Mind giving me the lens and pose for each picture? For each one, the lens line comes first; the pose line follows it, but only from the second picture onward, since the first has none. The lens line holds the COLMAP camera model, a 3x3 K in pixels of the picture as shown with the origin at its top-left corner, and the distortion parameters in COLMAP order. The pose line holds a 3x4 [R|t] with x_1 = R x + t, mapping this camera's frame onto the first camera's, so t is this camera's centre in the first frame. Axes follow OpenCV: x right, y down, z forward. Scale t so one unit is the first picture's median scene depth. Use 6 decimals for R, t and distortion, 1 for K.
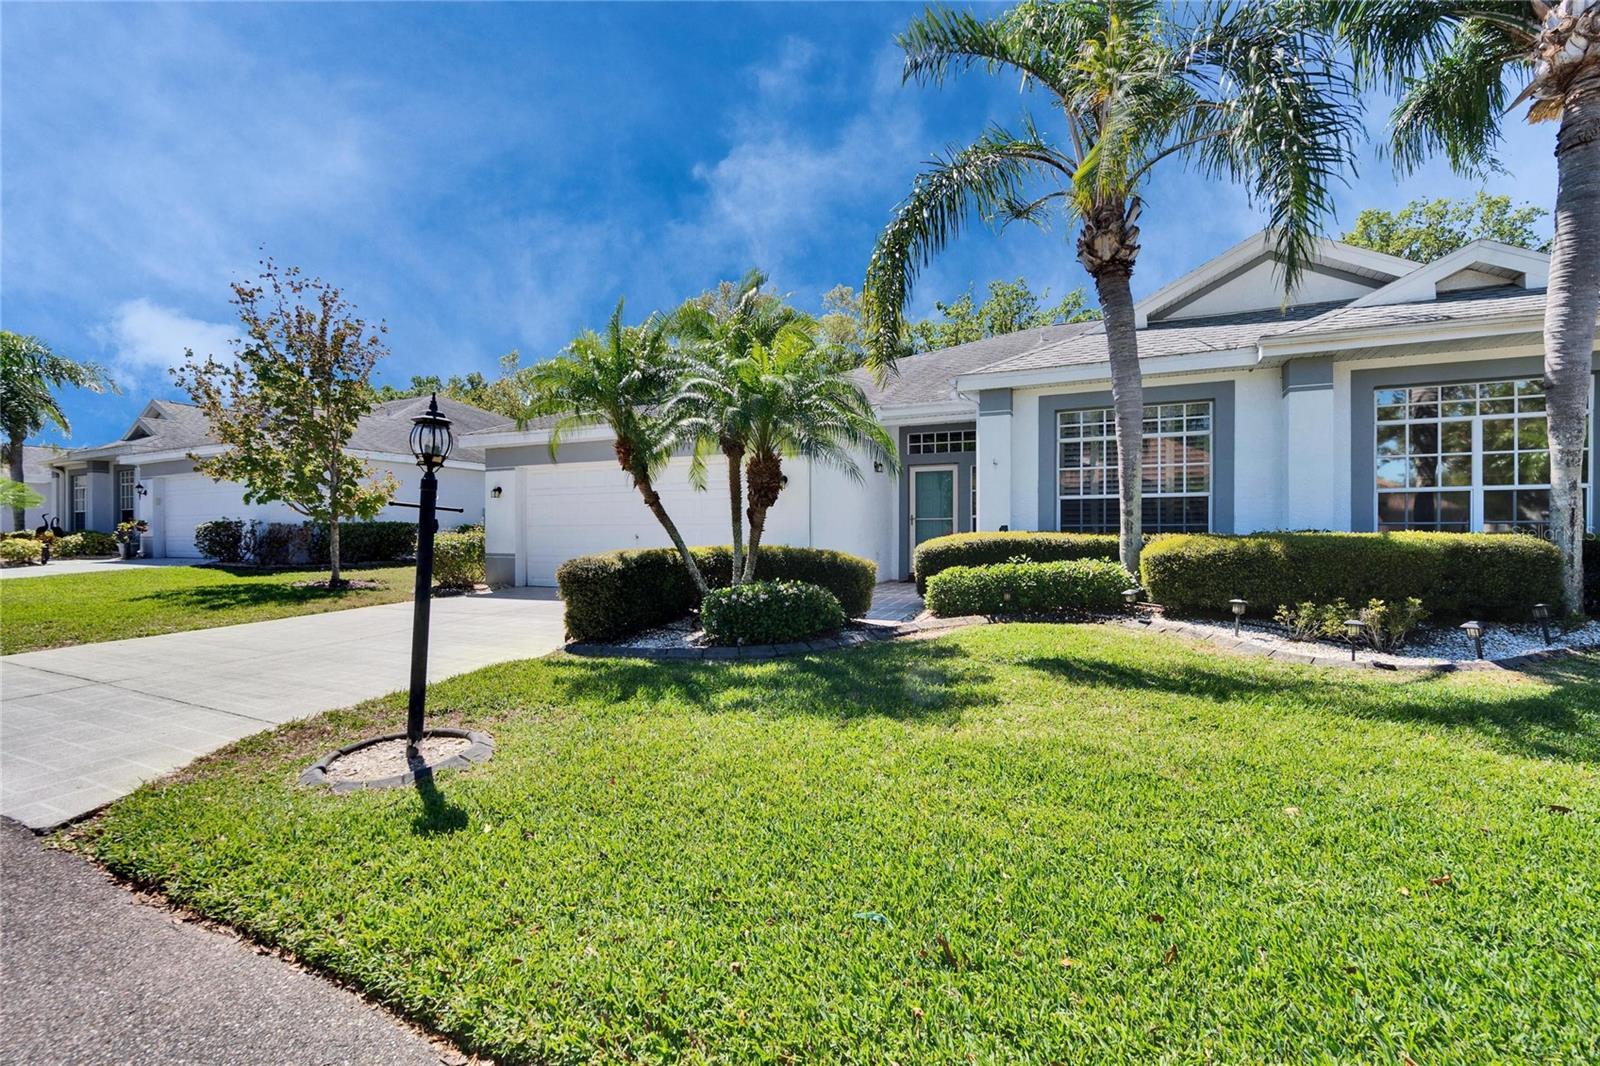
lens RADIAL K [[714.2, 0, 812.1], [0, 714.2, 524.2], [0, 0, 1]] dist [-0.000818, -0.000743]
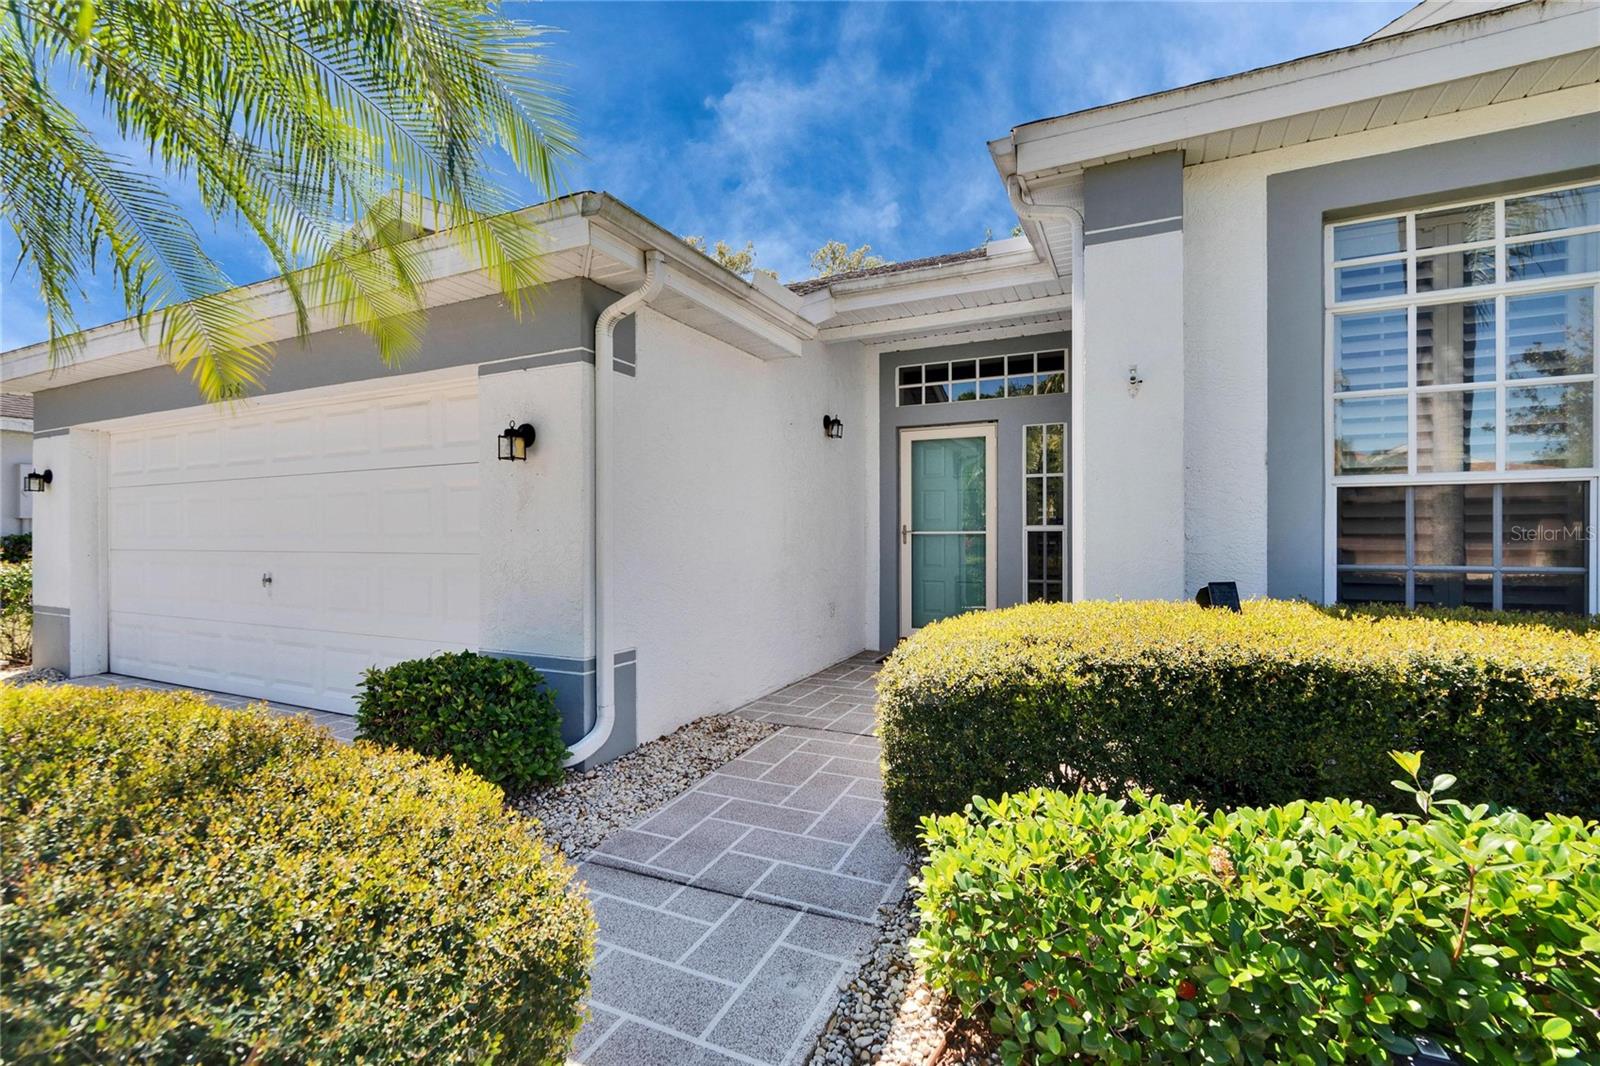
lens RADIAL K [[714.2, 0, 802.2], [0, 714.2, 522.8], [0, 0, 1]] dist [-0.000818, -0.000743]
pose [[0.999584, -0.001408, -0.028798, 0.134025], [0.001343, 0.999997, -0.002257, -0.021794], [0.028801, 0.002218, 0.999583, 0.804785]]
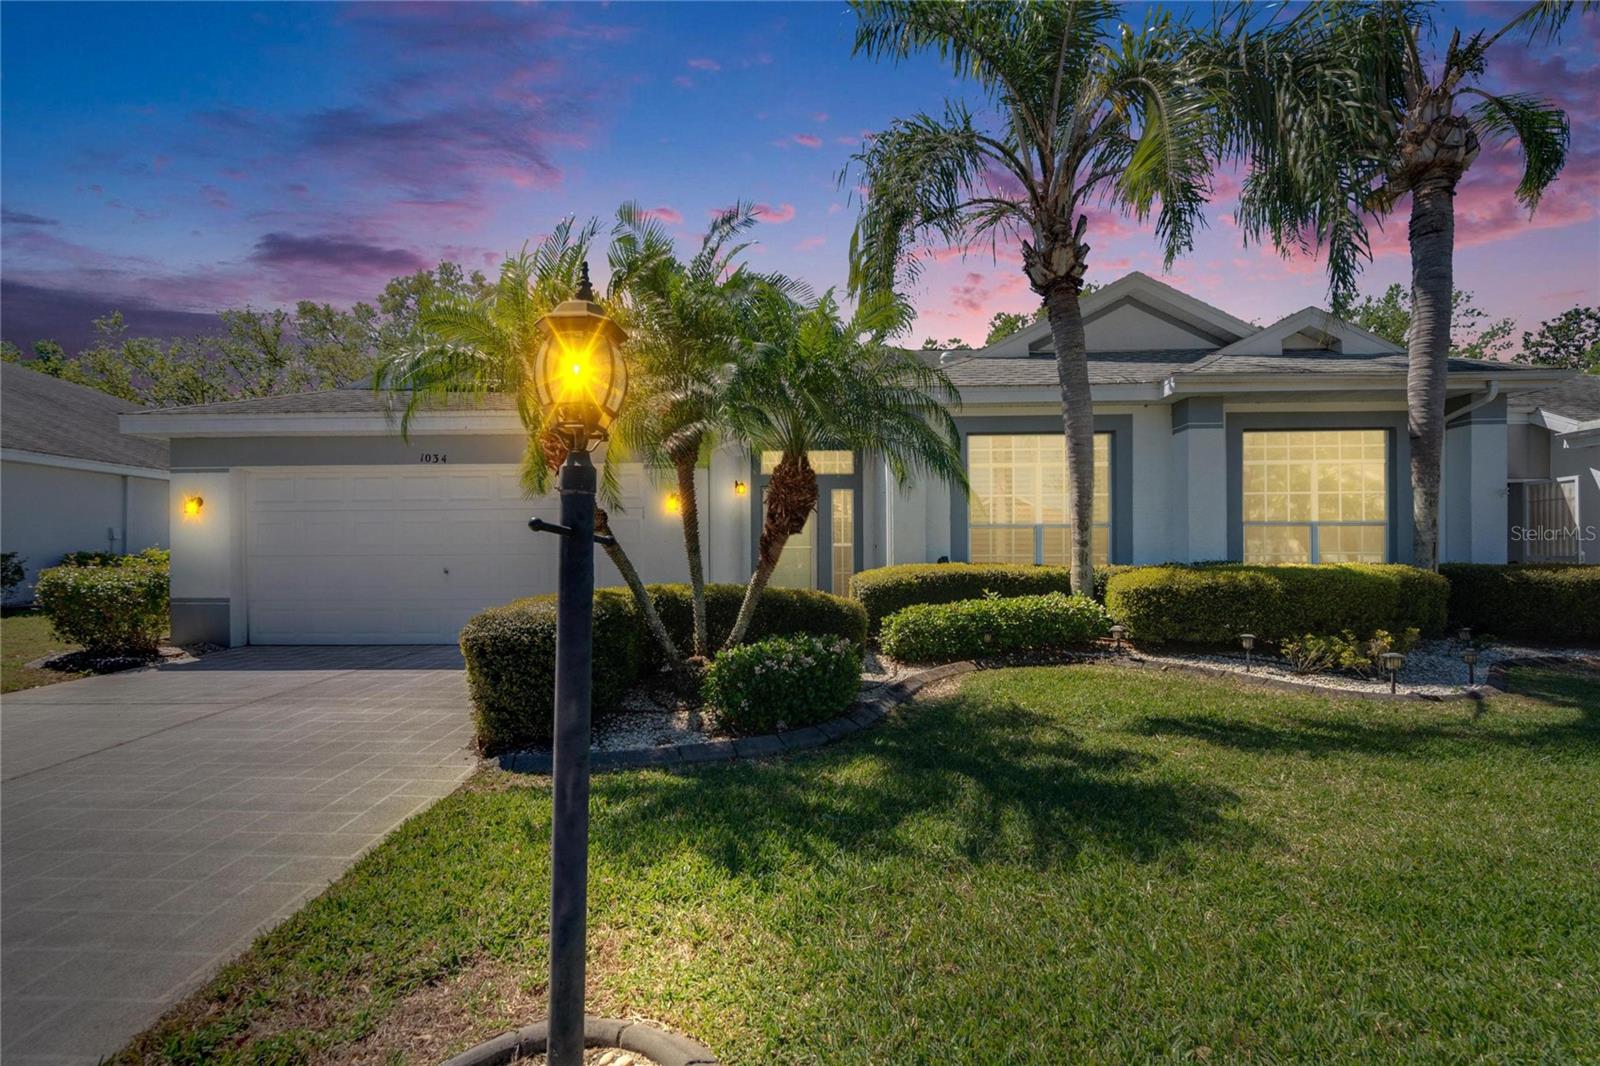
lens RADIAL K [[714.2, 0, 799.1], [0, 714.2, 548.2], [0, 0, 1]] dist [-0.000818, -0.000743]
pose [[0.920072, 0.001188, 0.391747, -0.277730], [-0.001564, 0.999999, 0.000640, -0.009639], [-0.391745, -0.001202, 0.920073, 0.265592]]
